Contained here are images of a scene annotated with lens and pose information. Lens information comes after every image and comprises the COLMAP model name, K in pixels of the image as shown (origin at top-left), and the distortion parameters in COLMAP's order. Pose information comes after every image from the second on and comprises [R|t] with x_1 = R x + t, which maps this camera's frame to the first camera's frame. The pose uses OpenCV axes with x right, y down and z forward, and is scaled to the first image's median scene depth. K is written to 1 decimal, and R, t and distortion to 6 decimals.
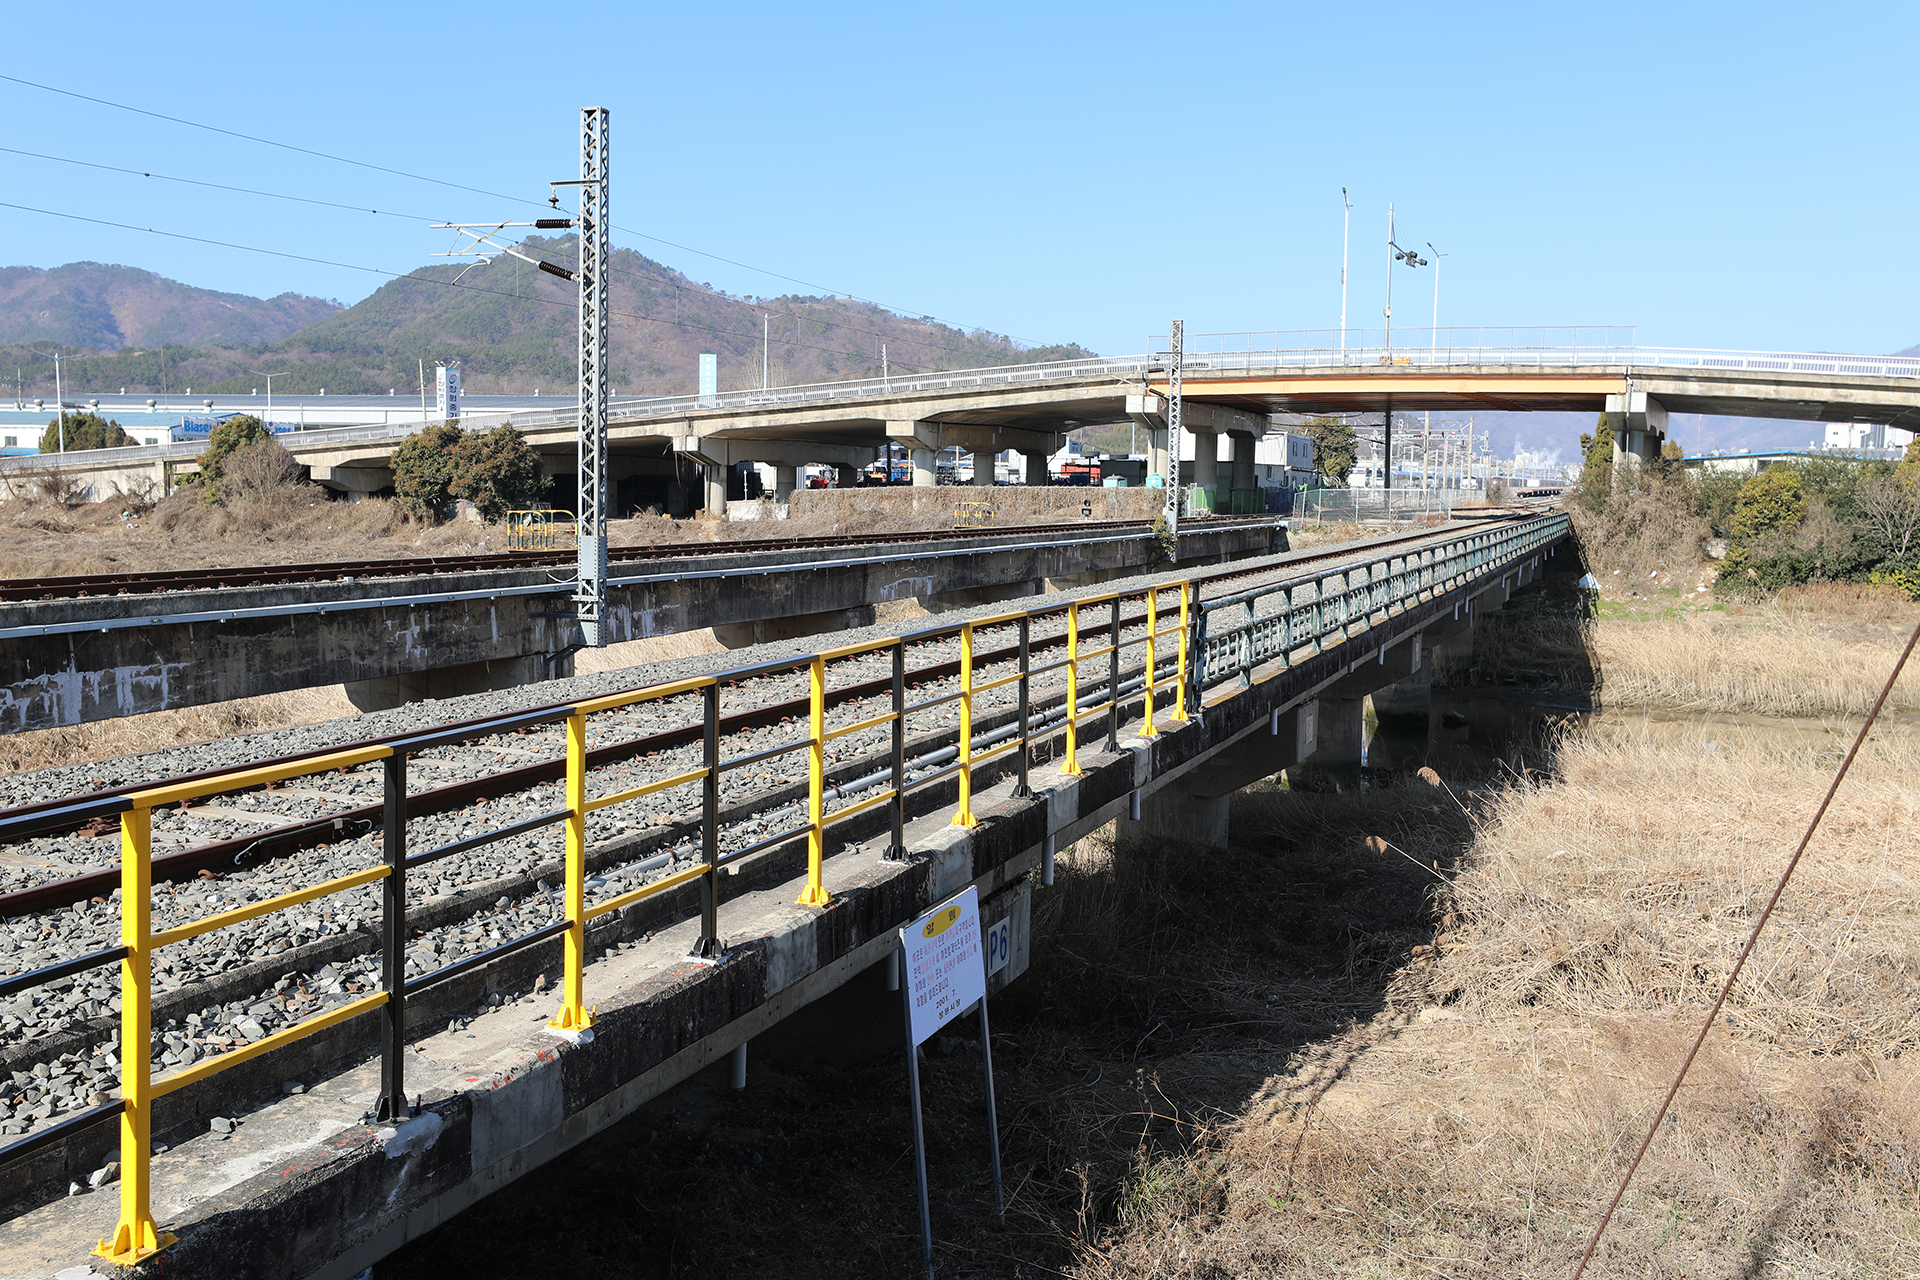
lens RADIAL K [[1736.5, 0, 963.6], [0, 1736.5, 636.0], [0, 0, 1]] dist [0.031203, 0.034026]
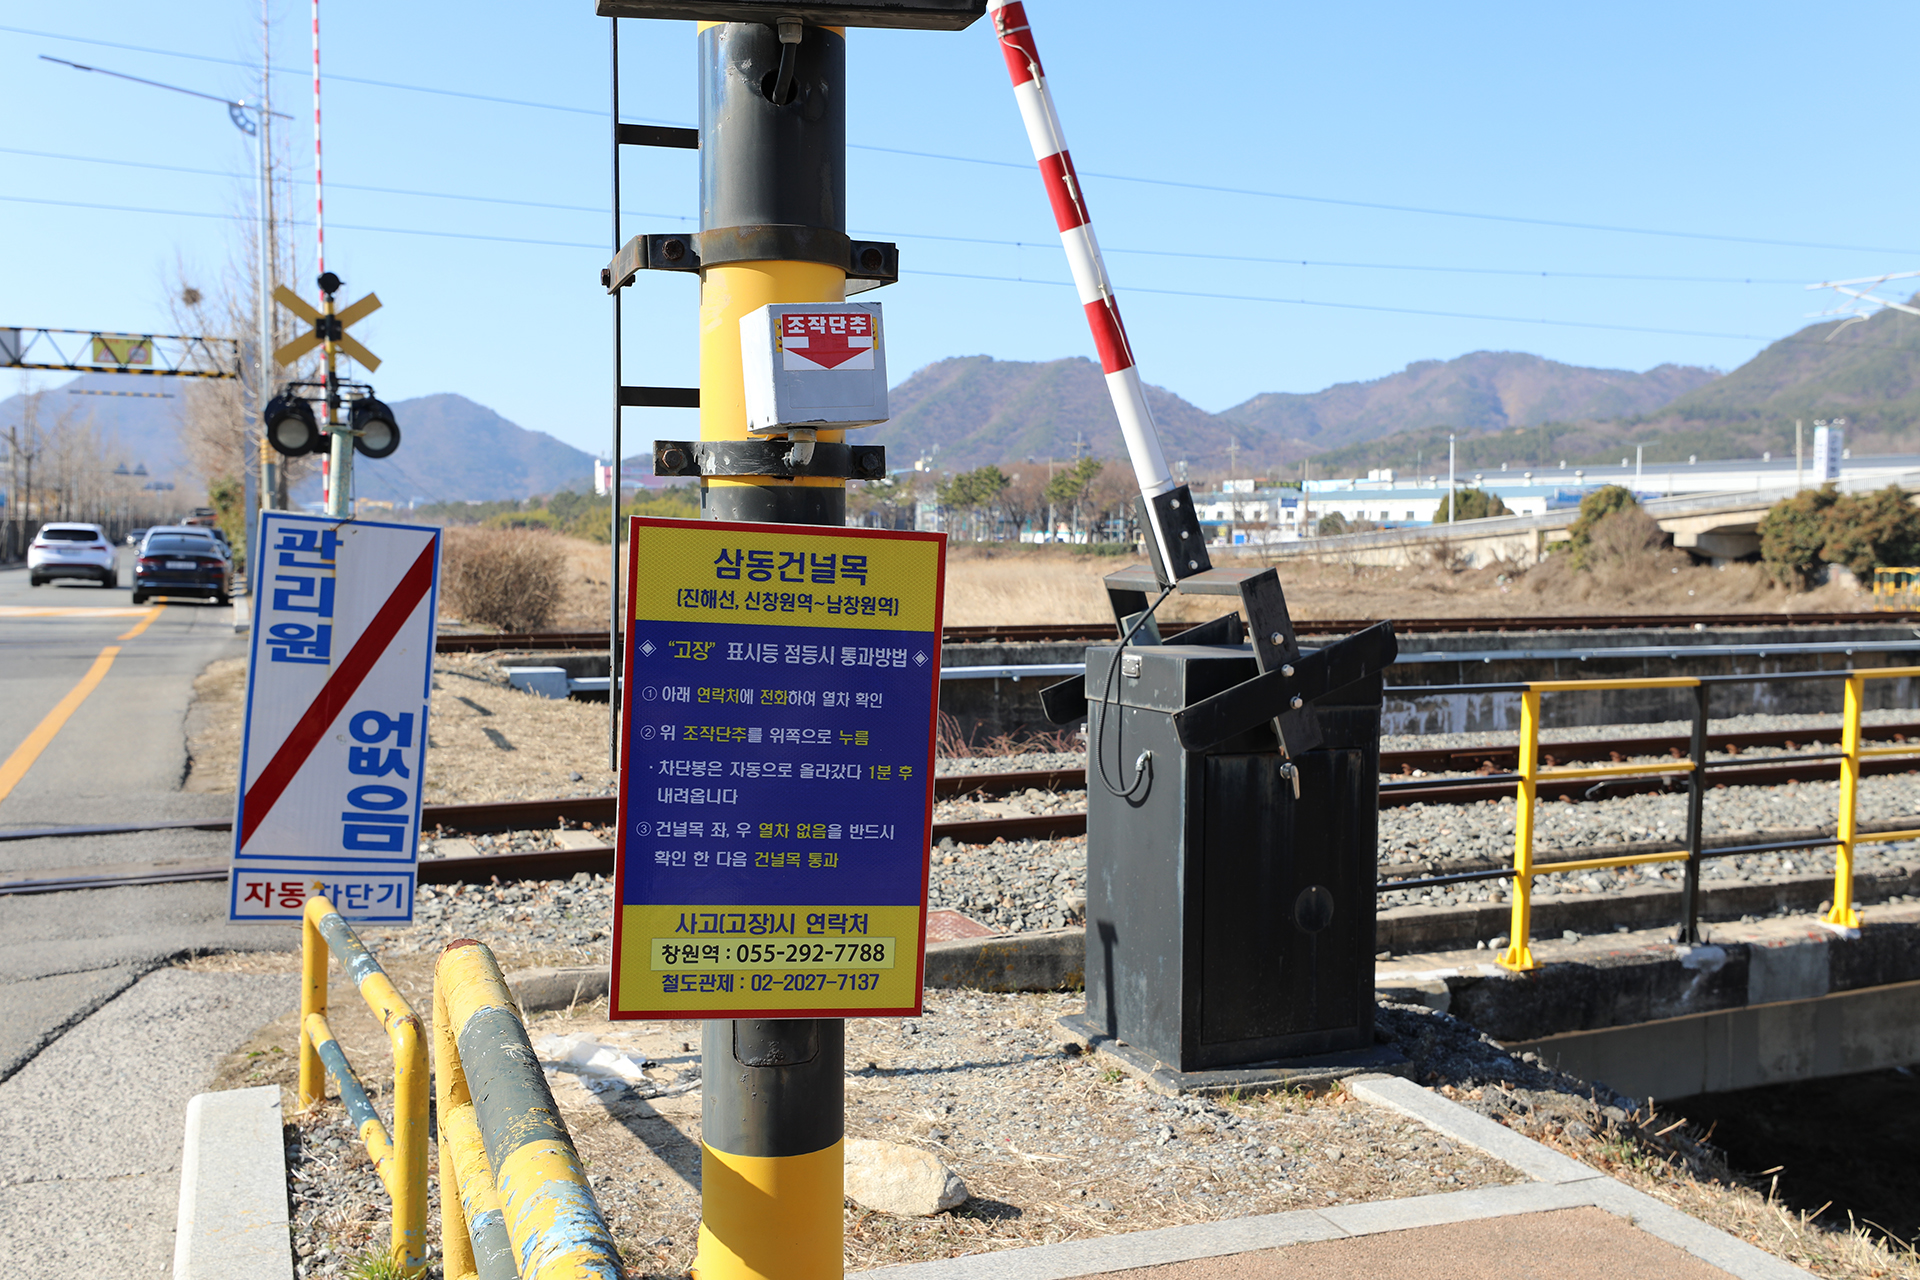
lens RADIAL K [[1736.5, 0, 961.1], [0, 1736.5, 634.0], [0, 0, 1]] dist [0.031203, 0.034026]
pose [[0.735289, 0.031986, -0.676998, 0.010152], [-0.059594, 0.998068, -0.017569, 0.004536], [0.675128, 0.053263, 0.735775, -0.024064]]
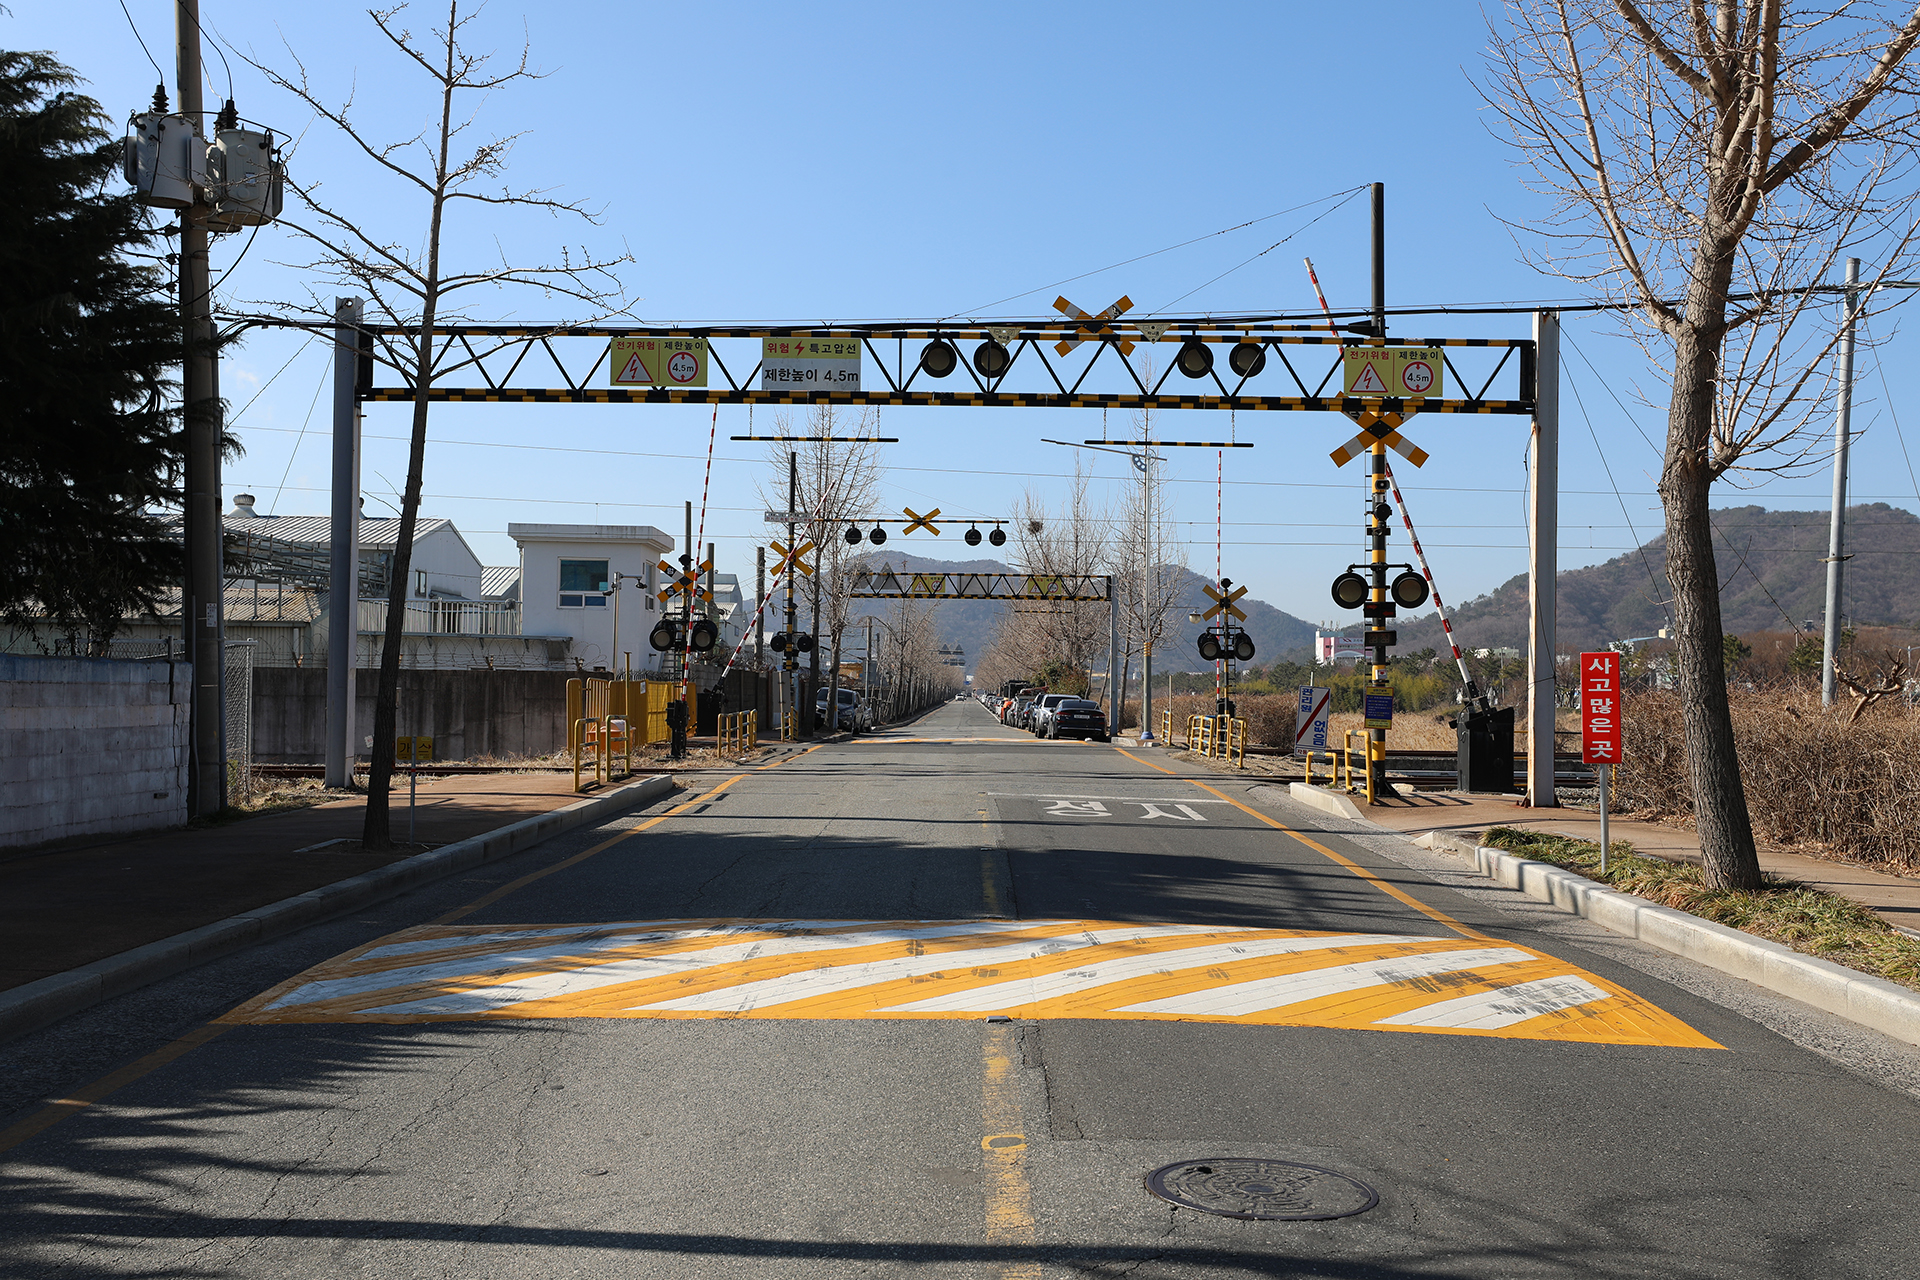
lens RADIAL K [[1813.2, 0, 960.6], [0, 1813.2, 641.5], [0, 0, 1]] dist [0.048797, 0.000000]
pose [[0.414846, -0.036059, -0.909177, 0.180974], [-0.088585, 0.992867, -0.079799, 0.020270], [0.905569, 0.113644, 0.408693, -0.152558]]
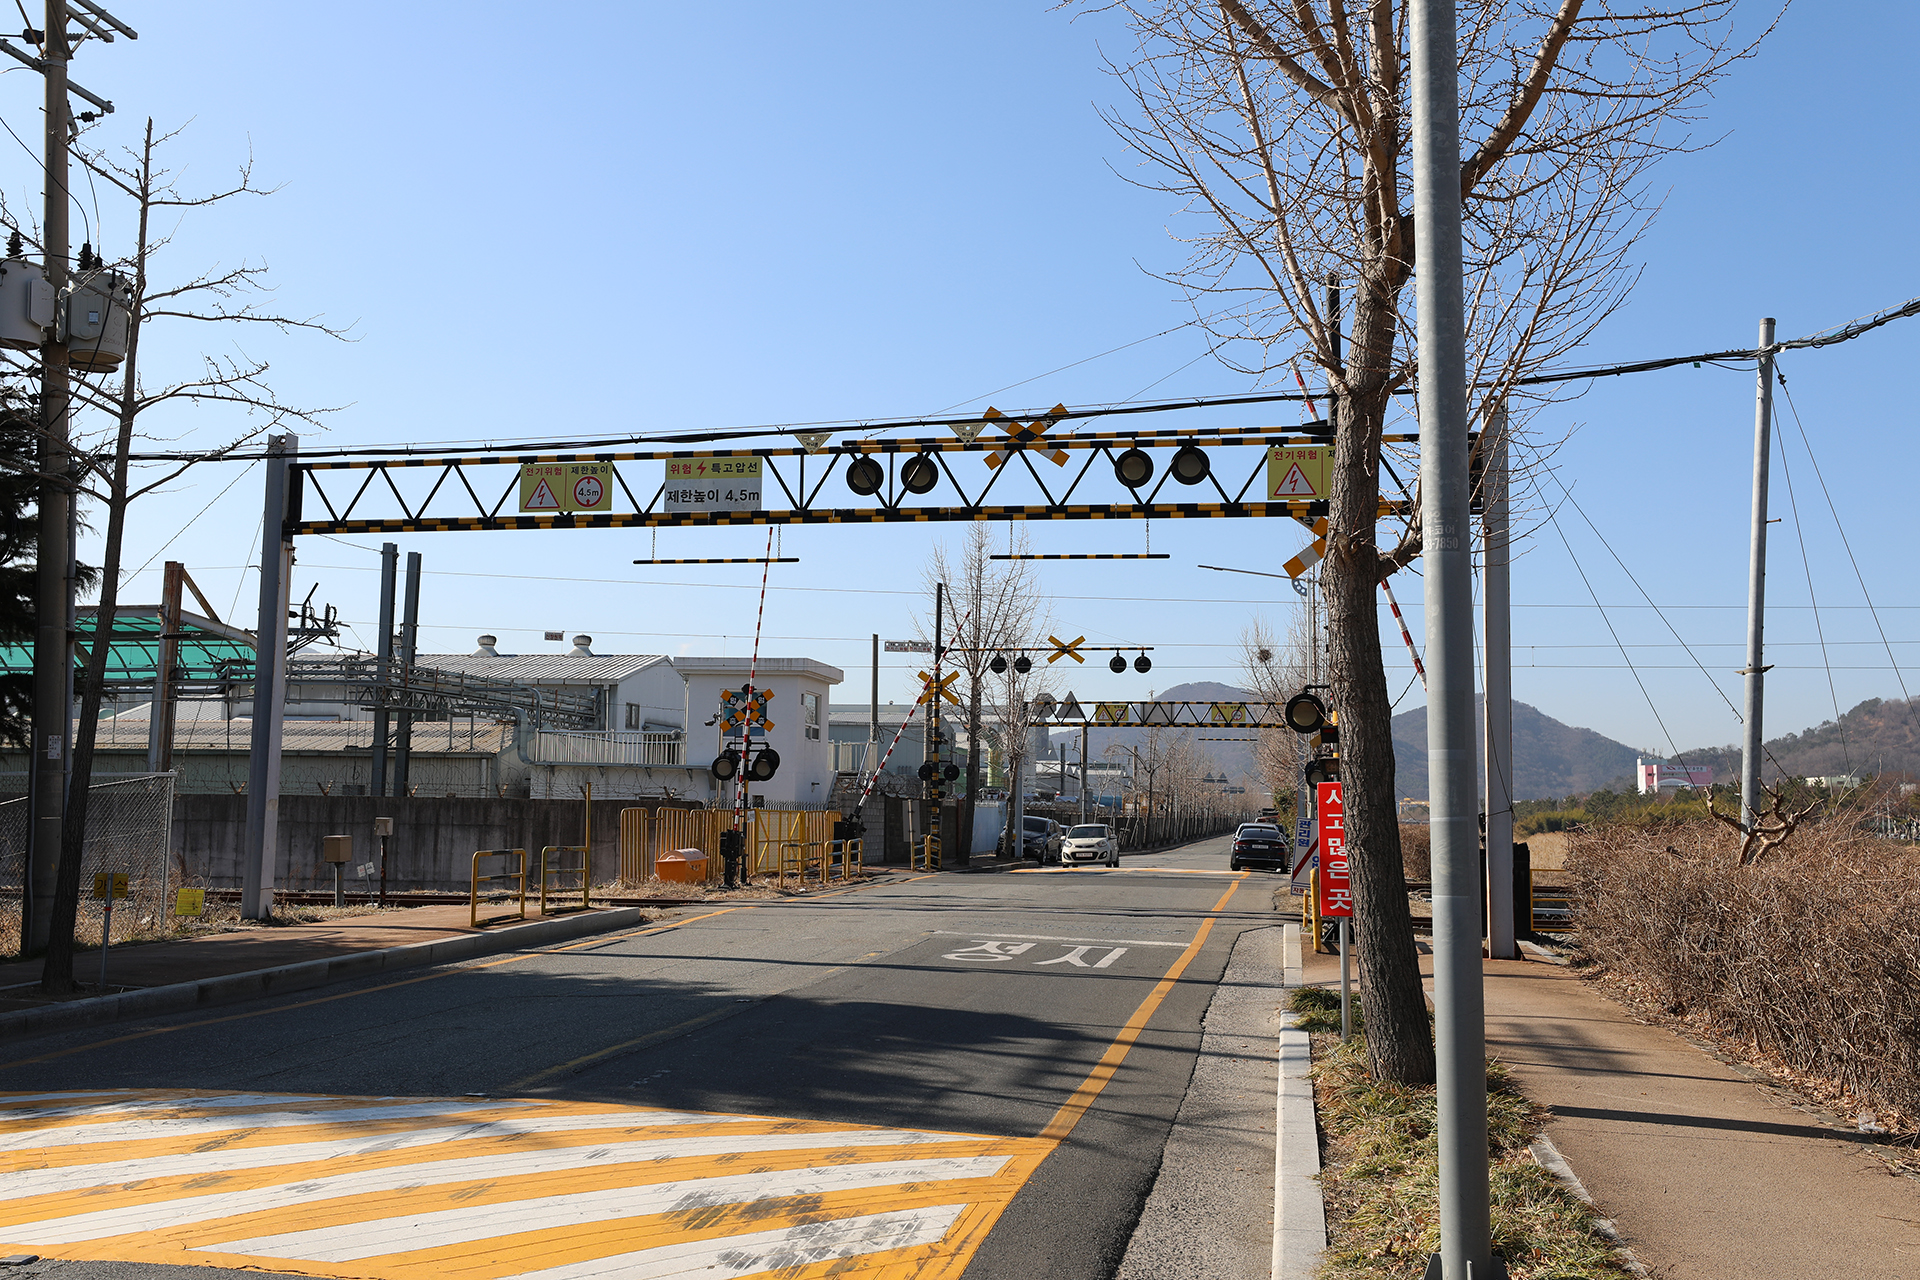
lens RADIAL K [[1736.5, 0, 960.7], [0, 1736.5, 647.2], [0, 0, 1]] dist [0.031203, 0.034026]
pose [[0.243858, -0.105147, -0.964094, 0.176858], [-0.099149, 0.986193, -0.132636, 0.014234], [0.964729, 0.127933, 0.230066, -0.100787]]
